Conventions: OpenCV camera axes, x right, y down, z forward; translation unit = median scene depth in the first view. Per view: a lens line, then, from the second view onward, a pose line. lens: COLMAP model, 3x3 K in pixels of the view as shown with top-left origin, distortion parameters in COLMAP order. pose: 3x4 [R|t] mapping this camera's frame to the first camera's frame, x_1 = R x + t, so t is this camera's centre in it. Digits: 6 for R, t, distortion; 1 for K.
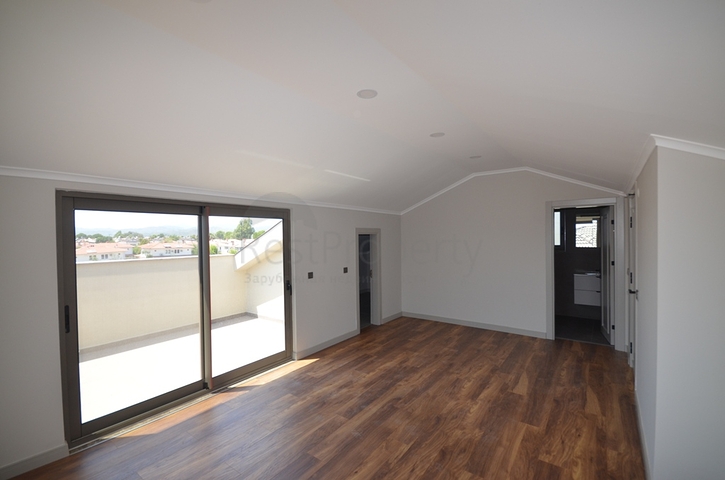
lens RADIAL K [[316.5, 0, 360.3], [0, 316.5, 238.7], [0, 0, 1]] dist [0.002041, -0.002364]
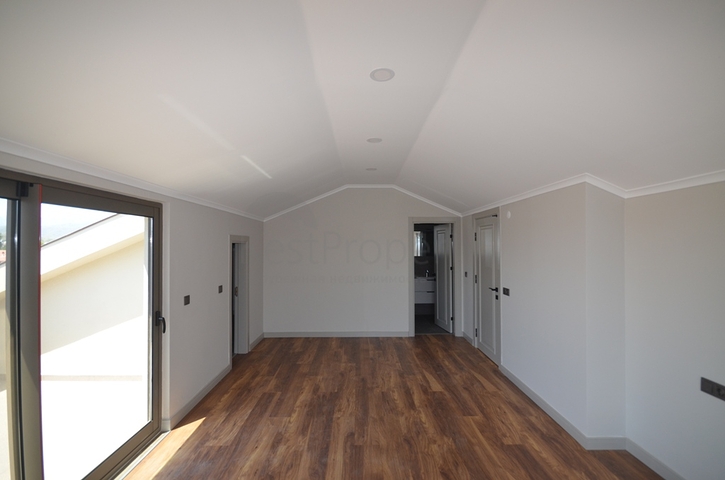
lens RADIAL K [[316.5, 0, 361.5], [0, 316.5, 242.1], [0, 0, 1]] dist [0.002041, -0.002364]
pose [[0.793662, 0.017334, 0.608112, -0.314530], [-0.002950, 0.999692, -0.024645, 0.003286], [-0.608352, 0.017766, 0.793468, 0.234969]]
